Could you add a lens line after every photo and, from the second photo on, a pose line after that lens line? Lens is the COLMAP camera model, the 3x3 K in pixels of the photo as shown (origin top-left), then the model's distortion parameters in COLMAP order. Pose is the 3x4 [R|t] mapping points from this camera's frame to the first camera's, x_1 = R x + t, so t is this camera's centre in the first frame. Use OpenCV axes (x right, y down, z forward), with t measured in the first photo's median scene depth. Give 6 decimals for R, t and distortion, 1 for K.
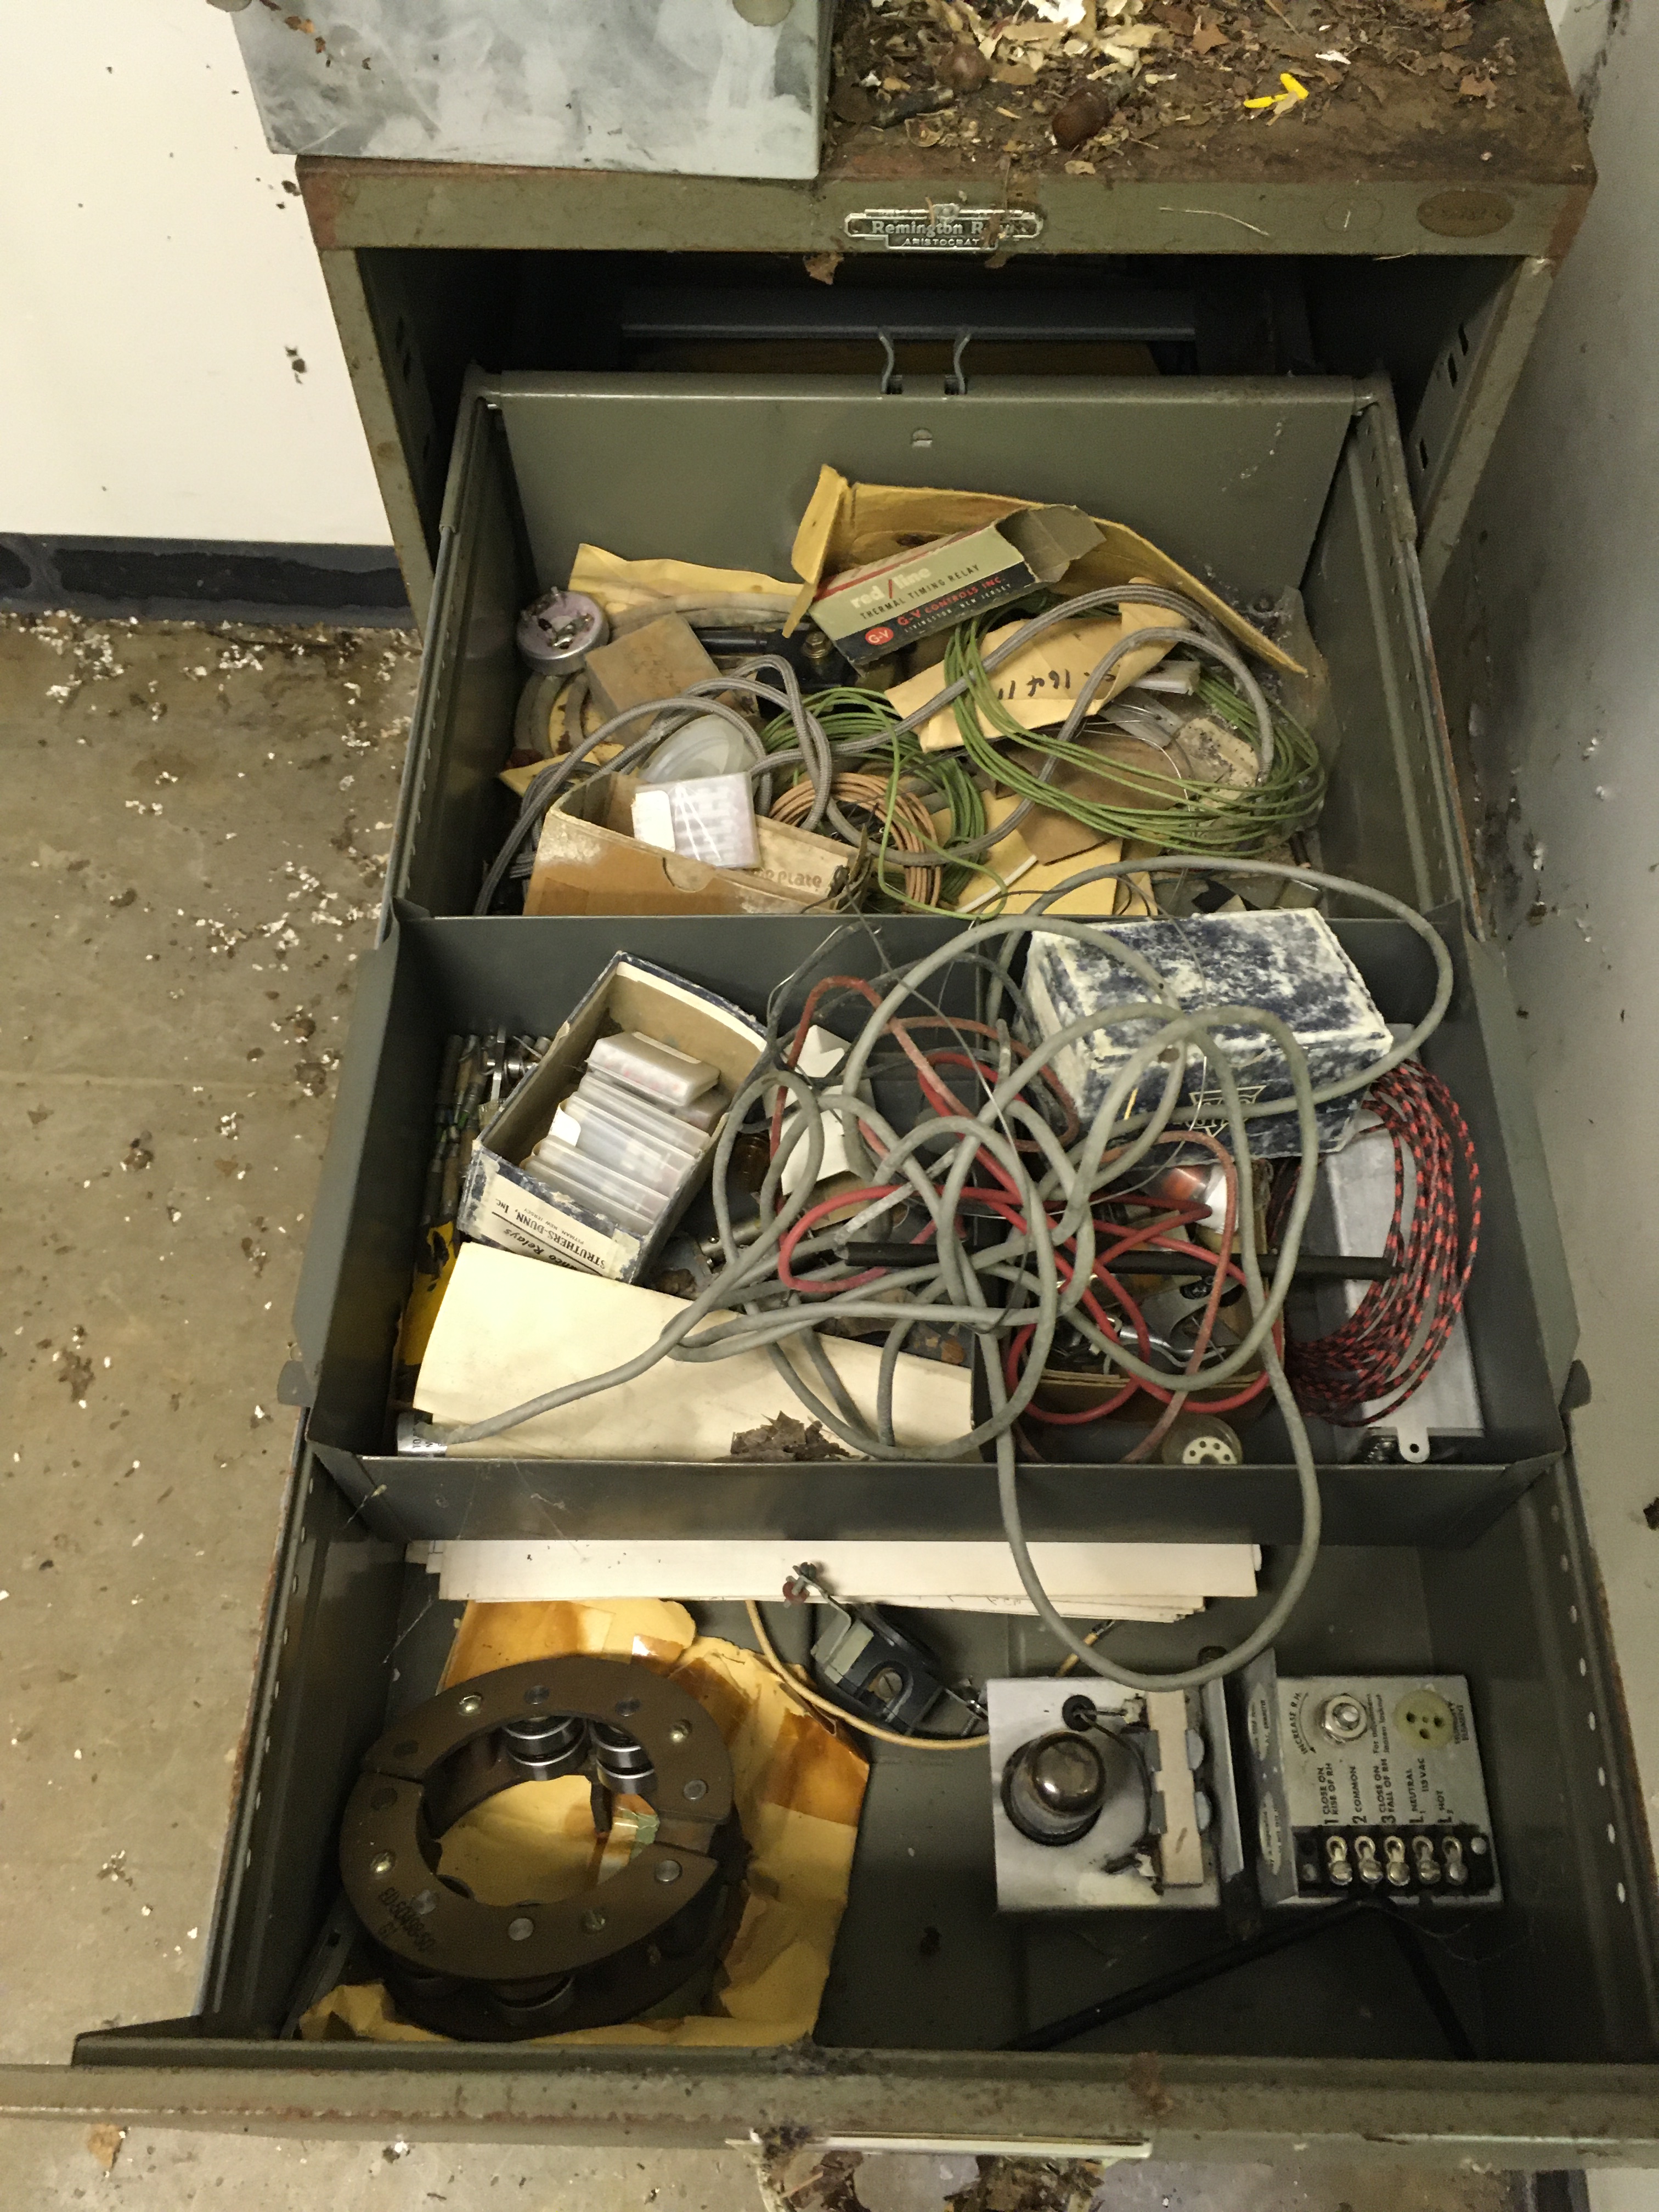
lens RADIAL K [[1874.3, 0, 833.7], [0, 1874.3, 1101.5], [0, 0, 1]] dist [0.077756, -0.102914]
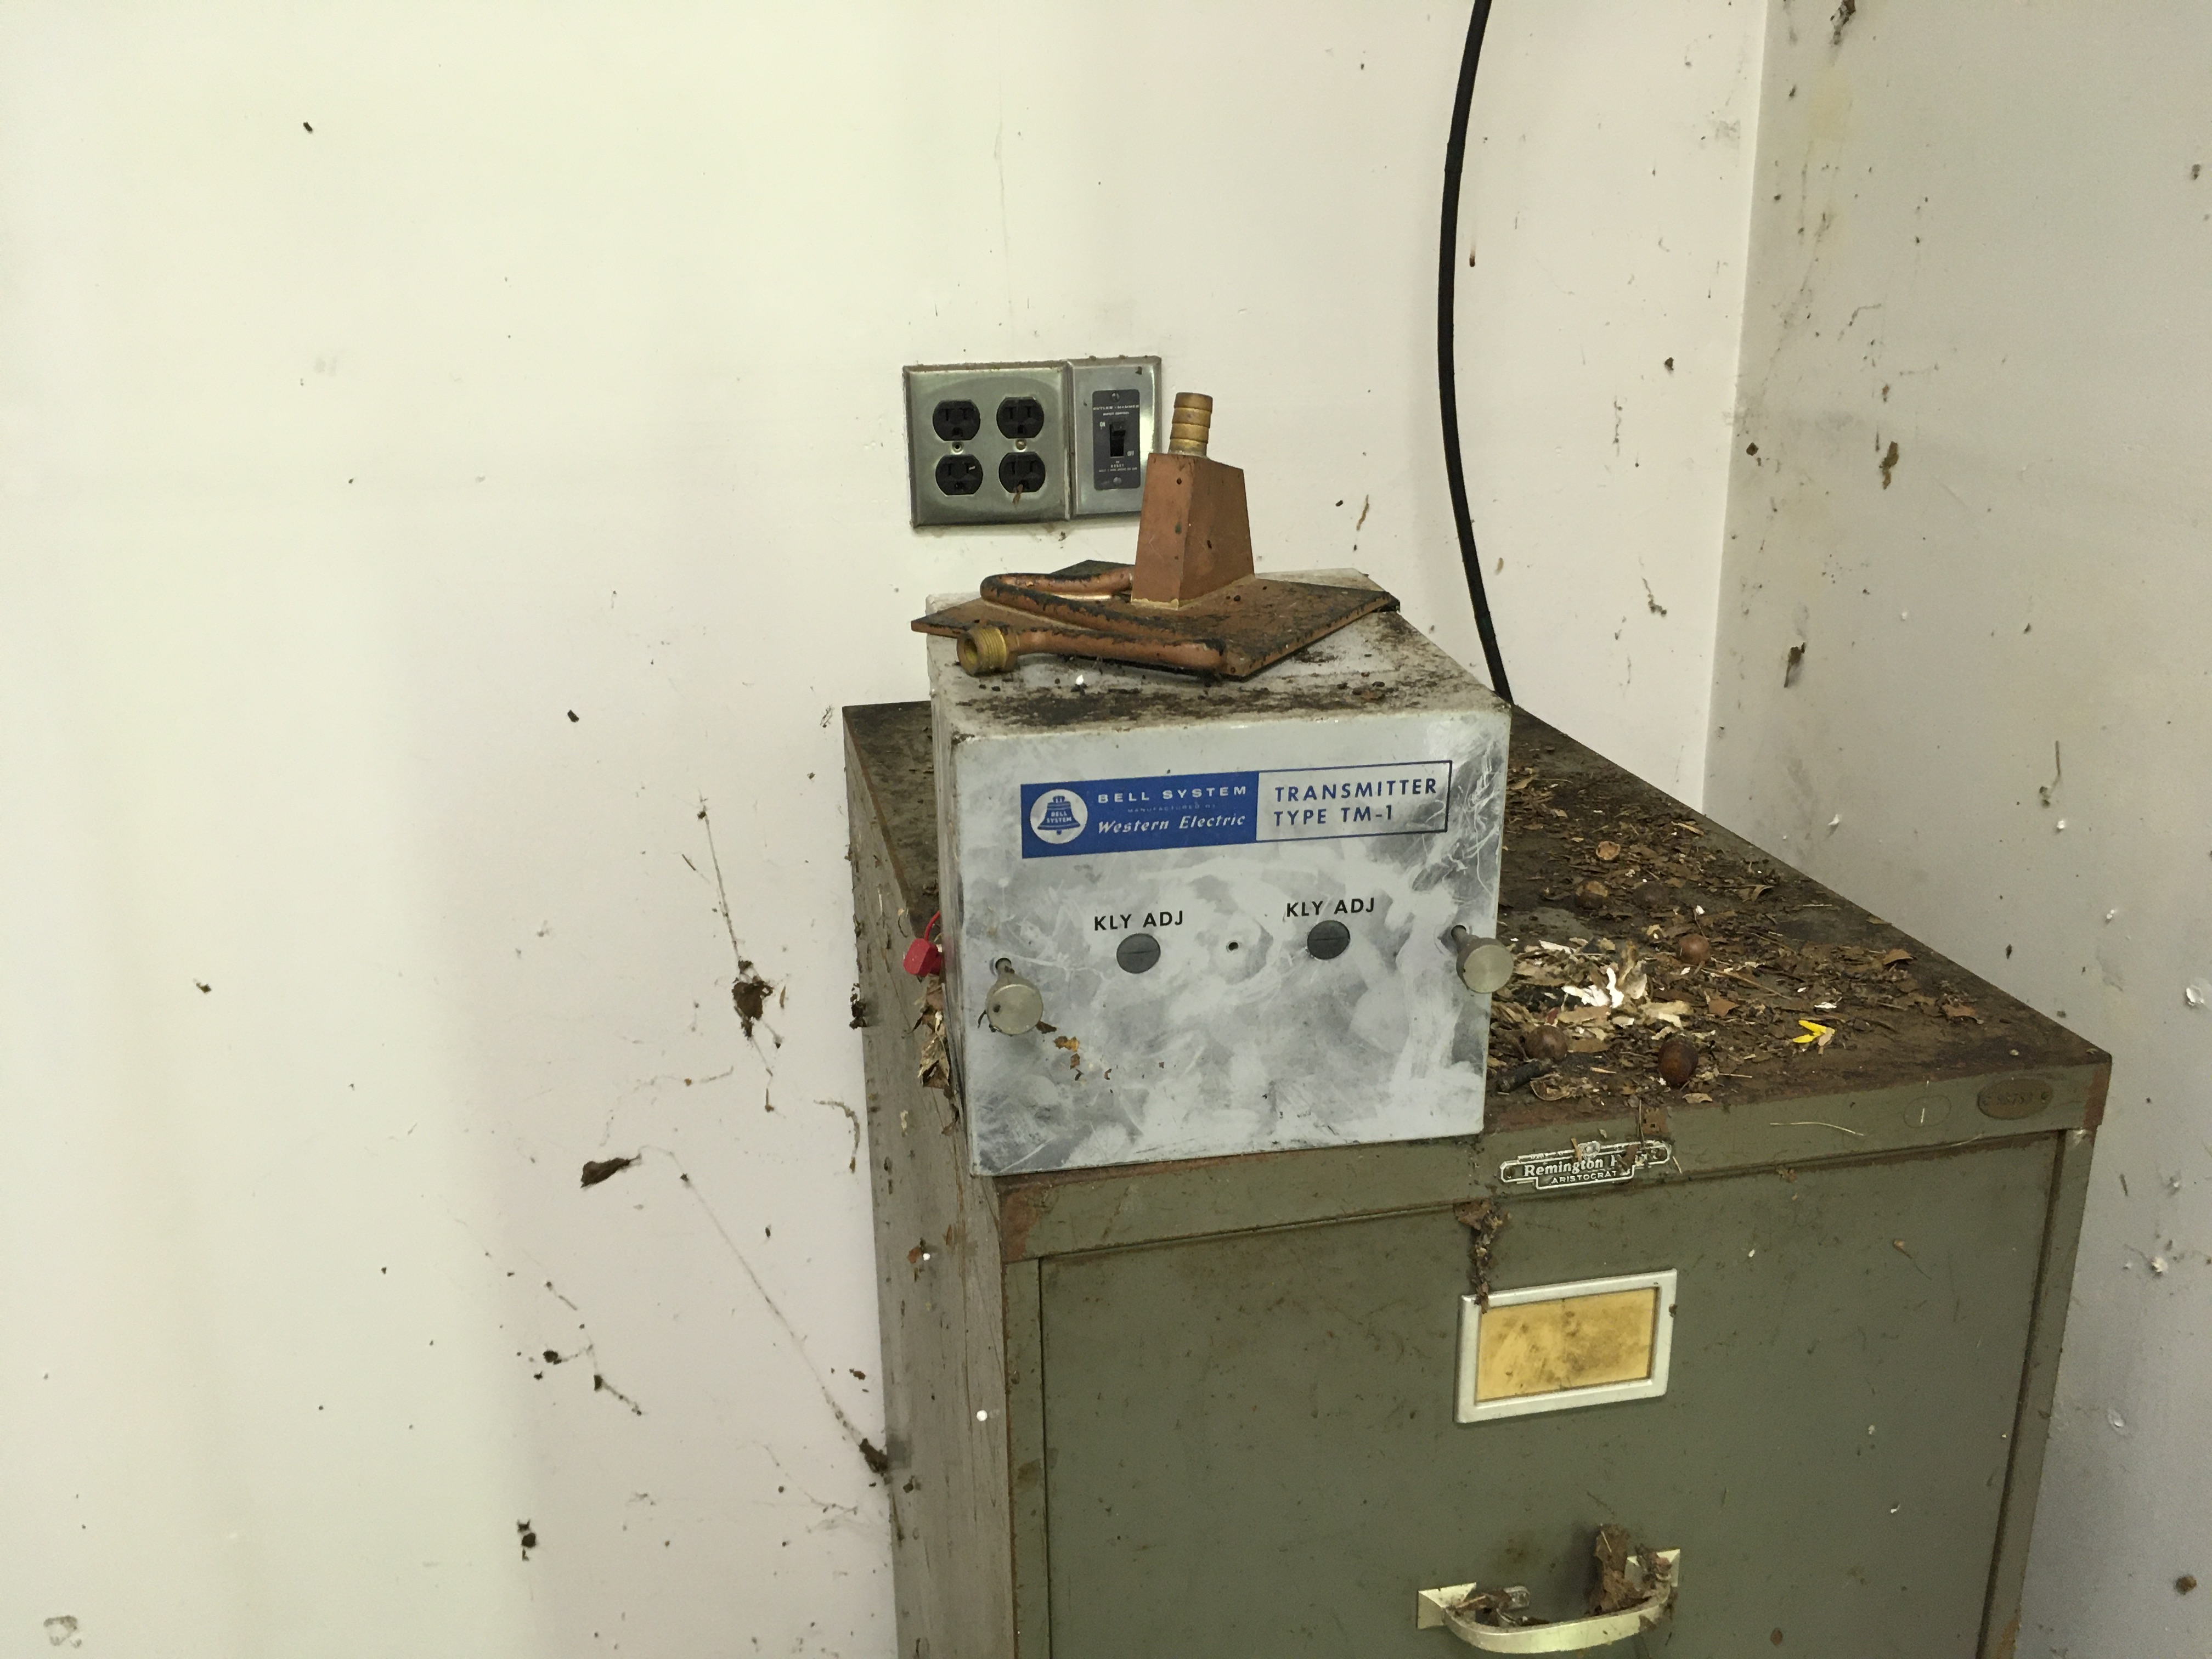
lens RADIAL K [[1874.3, 0, 1094.9], [0, 1874.3, 830.8], [0, 0, 1]] dist [0.077756, -0.102914]
pose [[0.974131, -0.084820, 0.209460, -0.419517], [0.202656, 0.738019, -0.643629, 0.031110], [-0.099993, 0.669428, 0.736117, 0.114905]]
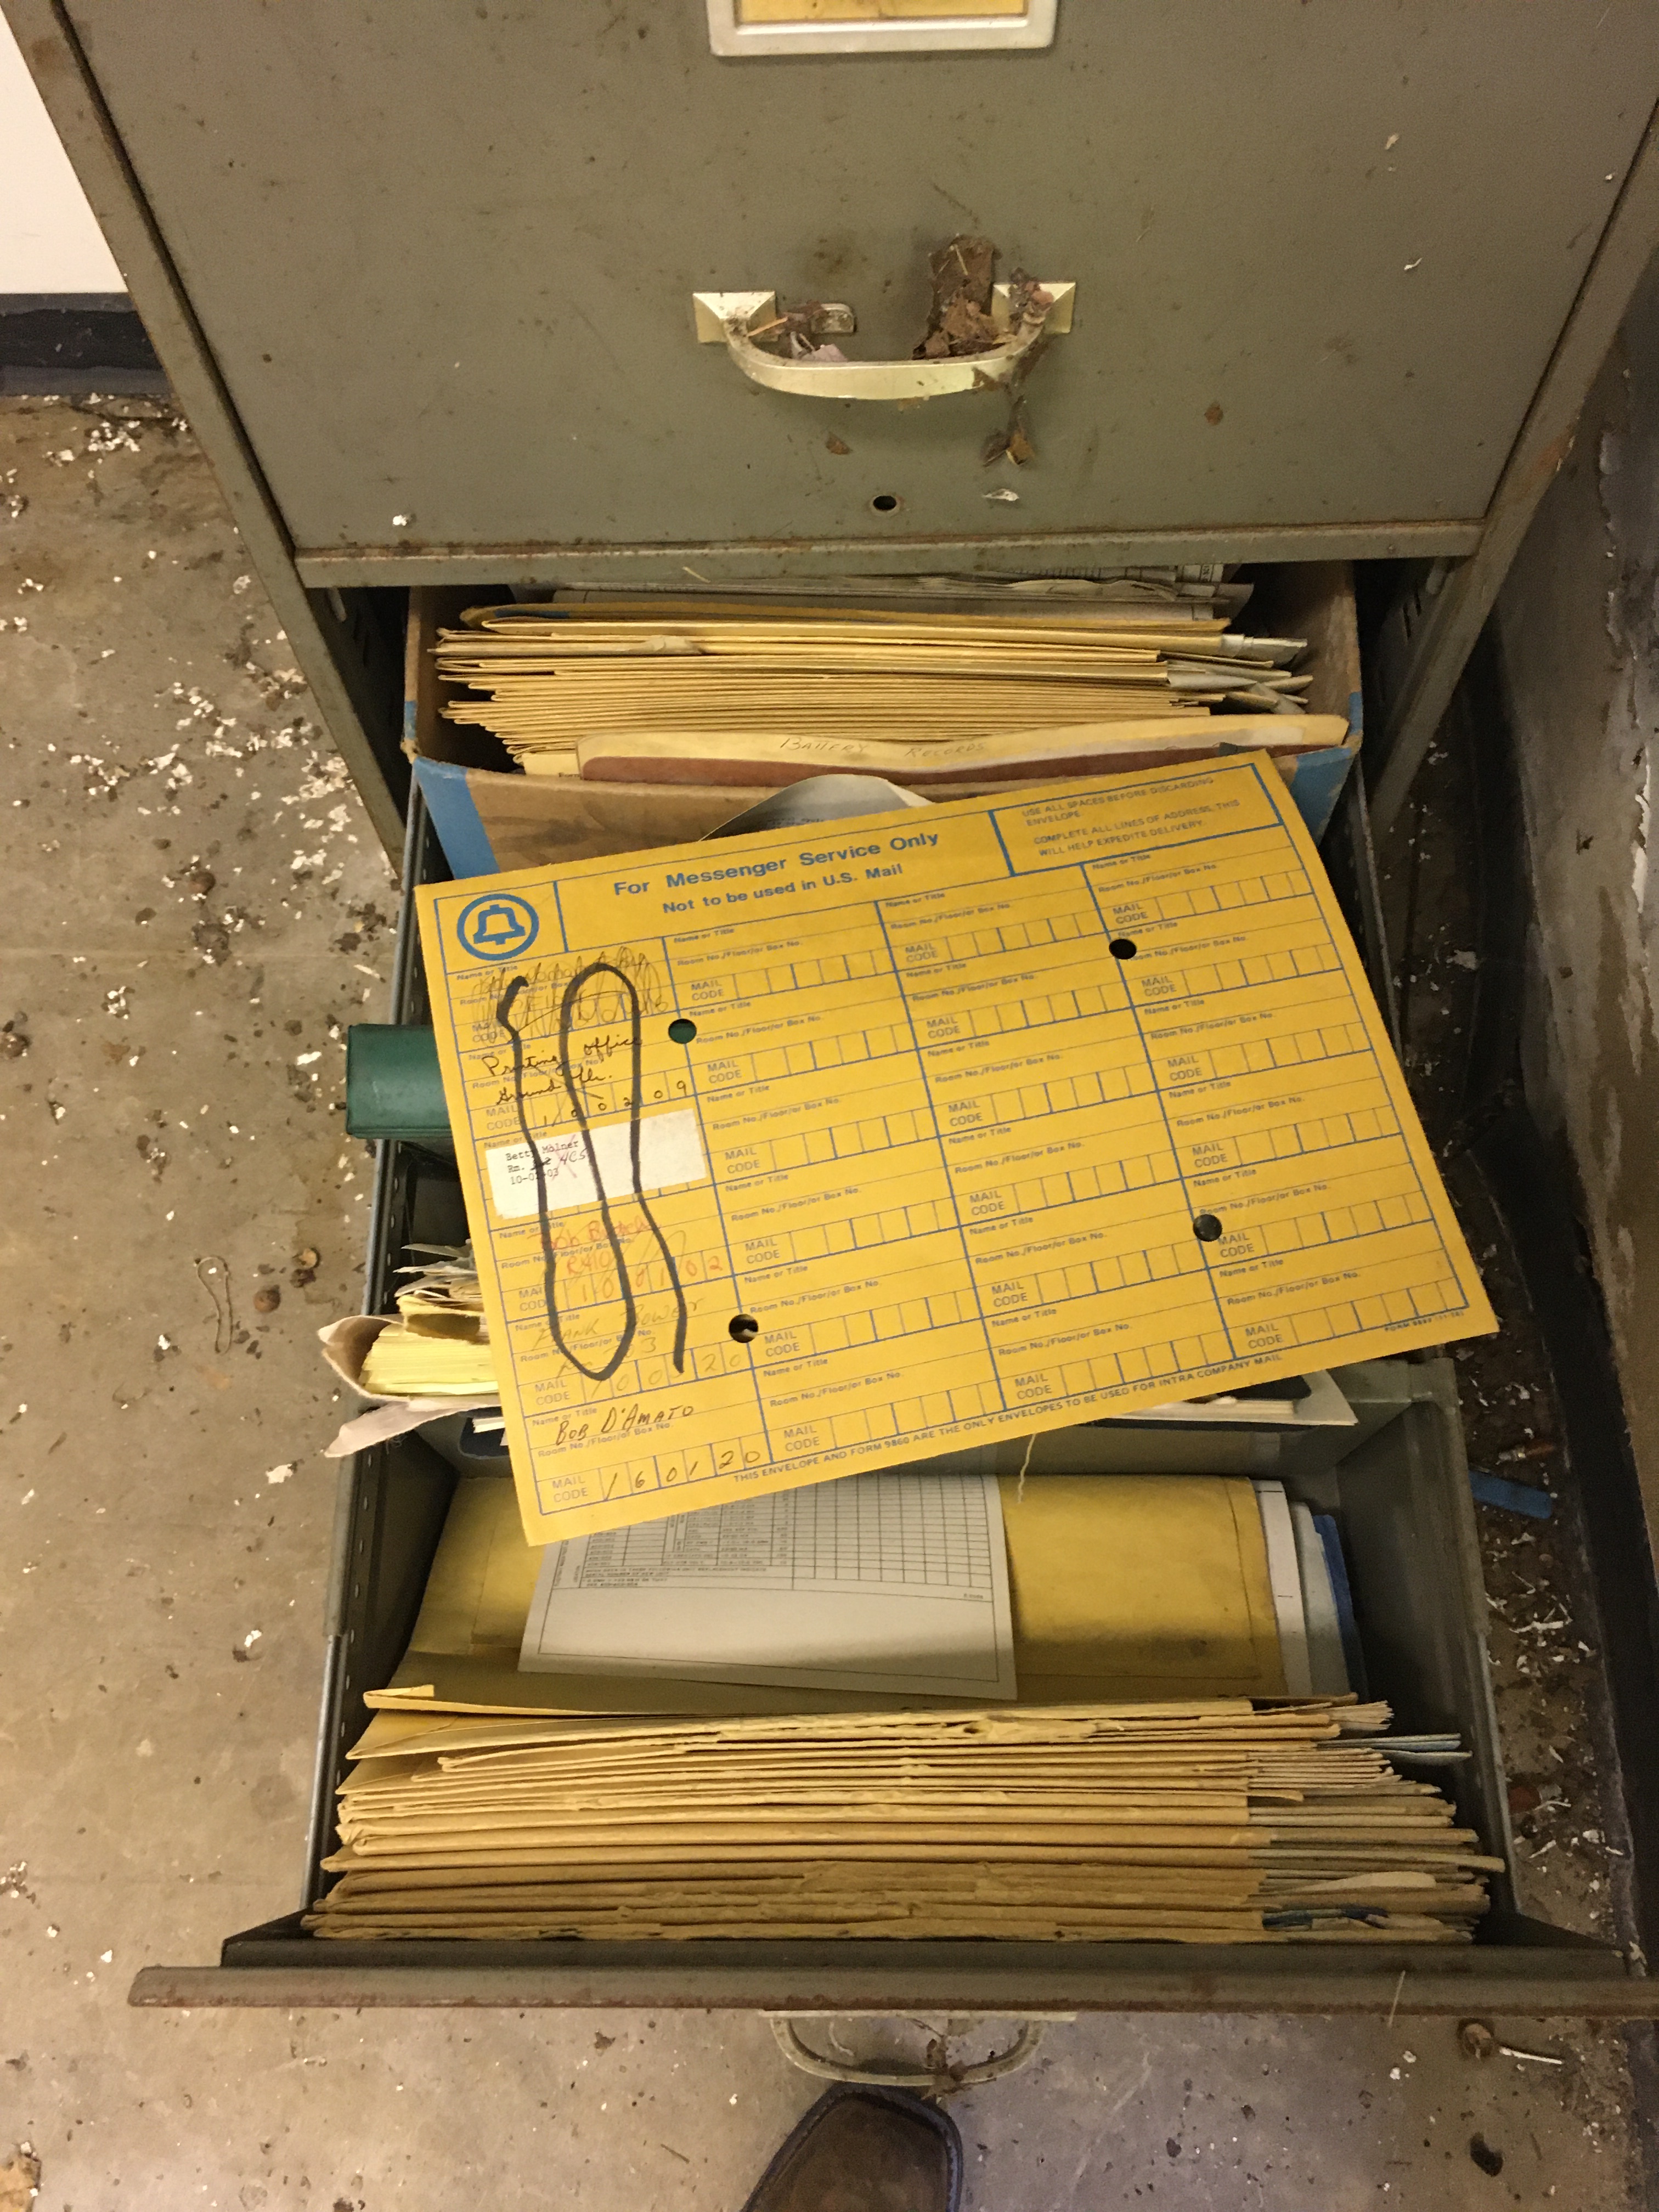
lens RADIAL K [[1874.3, 0, 826.1], [0, 1874.3, 1104.1], [0, 0, 1]] dist [0.077756, -0.102914]
pose [[0.999341, -0.031102, -0.018706, 0.032869], [0.032952, 0.993552, 0.108486, -0.056798], [0.015211, -0.109031, 0.993922, 0.365210]]
